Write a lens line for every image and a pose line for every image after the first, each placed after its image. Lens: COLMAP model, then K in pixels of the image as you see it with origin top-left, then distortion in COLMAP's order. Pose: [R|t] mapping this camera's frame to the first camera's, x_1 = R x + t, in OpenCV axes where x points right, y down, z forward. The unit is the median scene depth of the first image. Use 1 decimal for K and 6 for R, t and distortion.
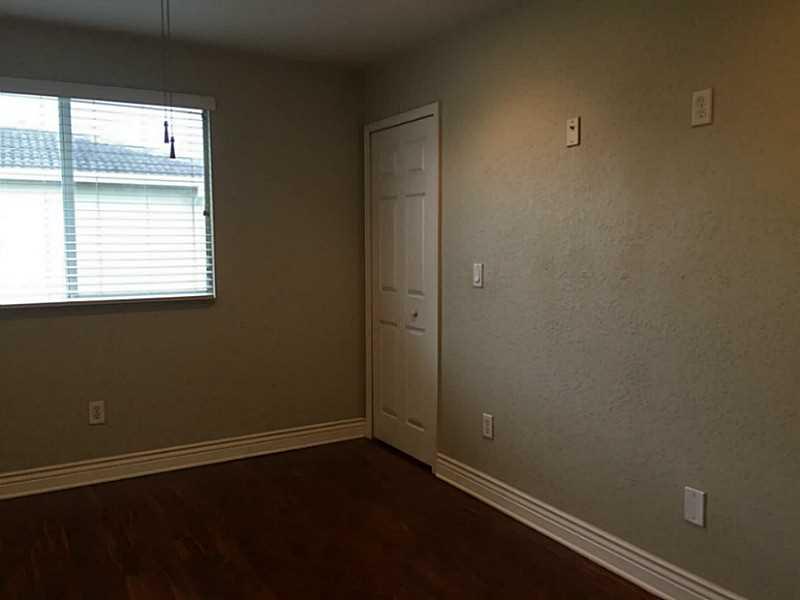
lens RADIAL K [[683.1, 0, 394.9], [0, 683.1, 295.5], [0, 0, 1]] dist [0.066988, -0.105853]
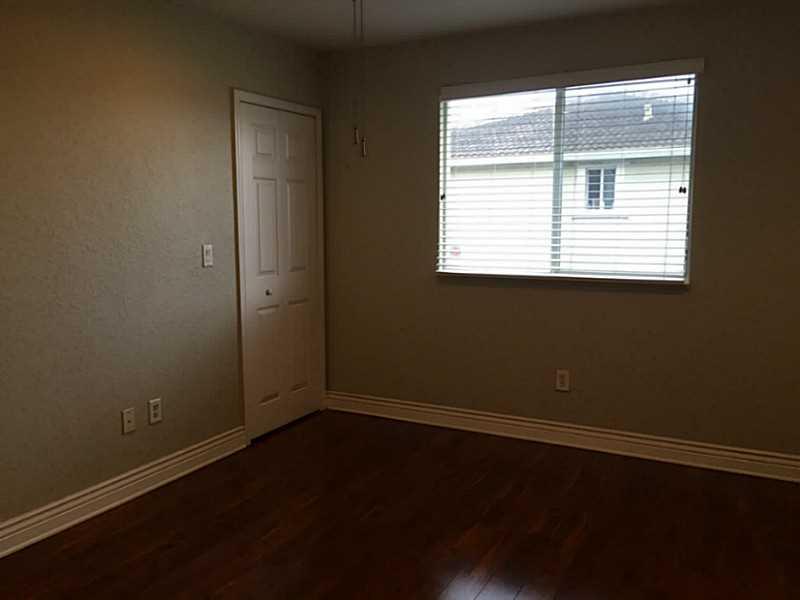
lens RADIAL K [[683.1, 0, 396.1], [0, 683.1, 305.8], [0, 0, 1]] dist [0.066988, -0.105853]
pose [[0.510767, 0.107172, -0.853013, 0.340691], [-0.068358, 0.994121, 0.083970, -0.019070], [0.856997, 0.015421, 0.515090, 0.221135]]
